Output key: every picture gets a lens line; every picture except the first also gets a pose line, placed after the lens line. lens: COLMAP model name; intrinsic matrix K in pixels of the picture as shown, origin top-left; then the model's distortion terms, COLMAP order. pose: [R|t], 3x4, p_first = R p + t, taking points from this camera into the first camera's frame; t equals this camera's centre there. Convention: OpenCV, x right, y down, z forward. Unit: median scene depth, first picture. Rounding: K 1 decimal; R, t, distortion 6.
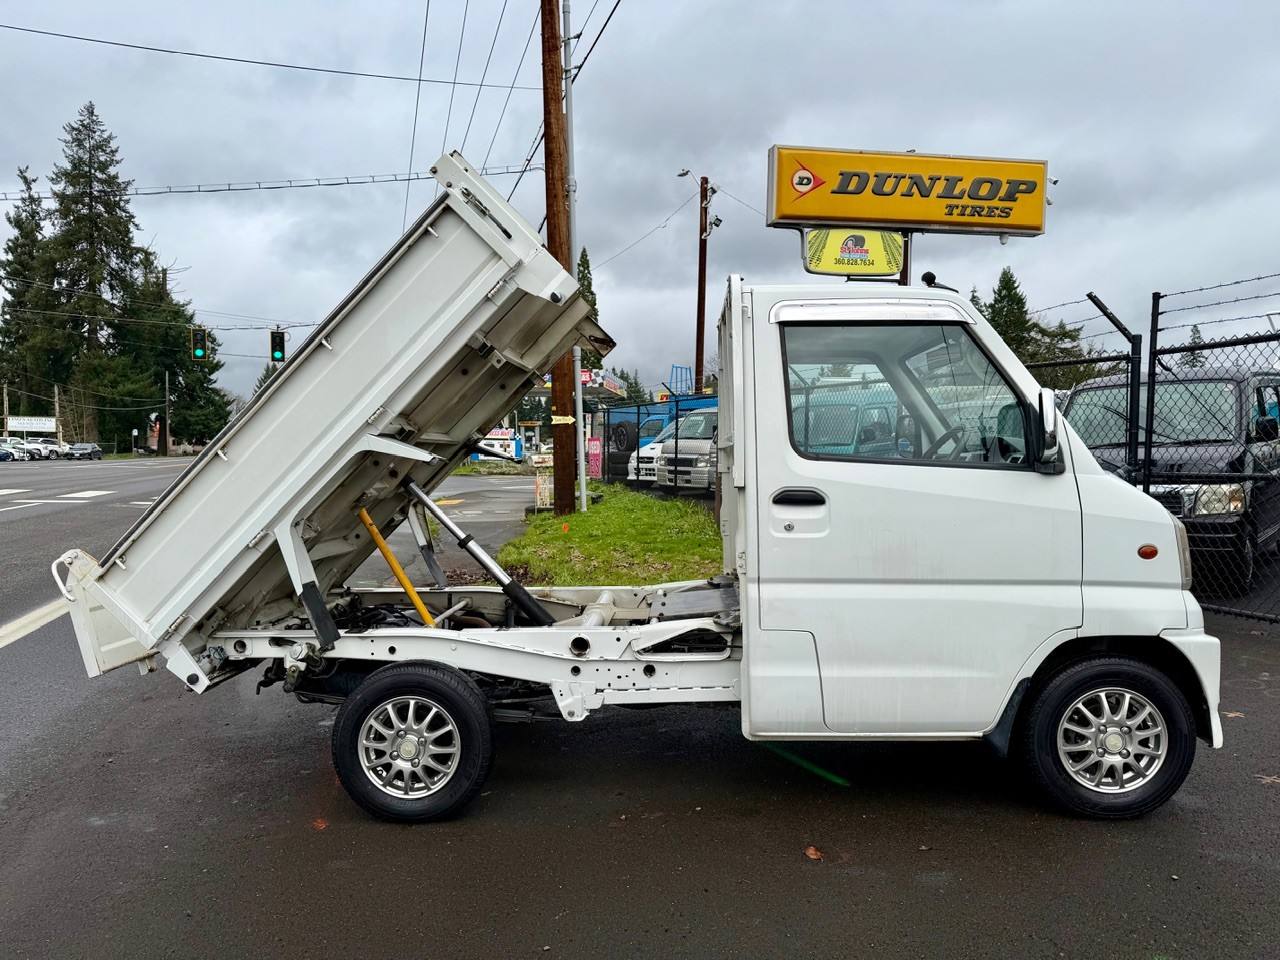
lens RADIAL K [[897.7, 0, 640.0], [0, 897.7, 480.0], [0, 0, 1]] dist [-0.000875, -0.006102]
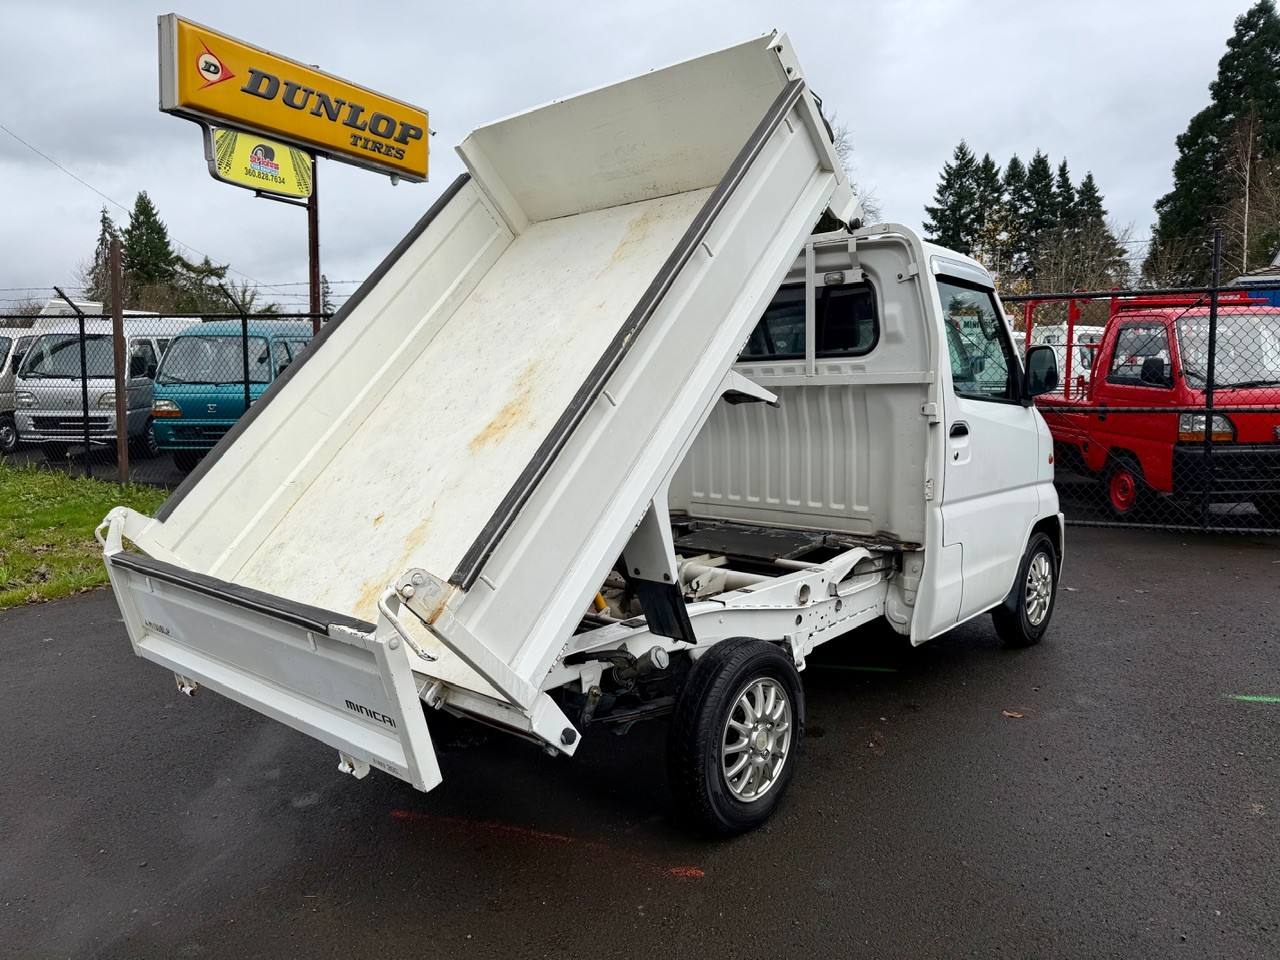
lens RADIAL K [[900.3, 0, 640.0], [0, 900.3, 480.0], [0, 0, 1]] dist [-0.003438, -0.002944]
pose [[0.628757, -0.071726, 0.774286, -0.238730], [0.019598, 0.996882, 0.076432, -0.003179], [-0.777354, -0.032882, 0.628203, 0.138868]]
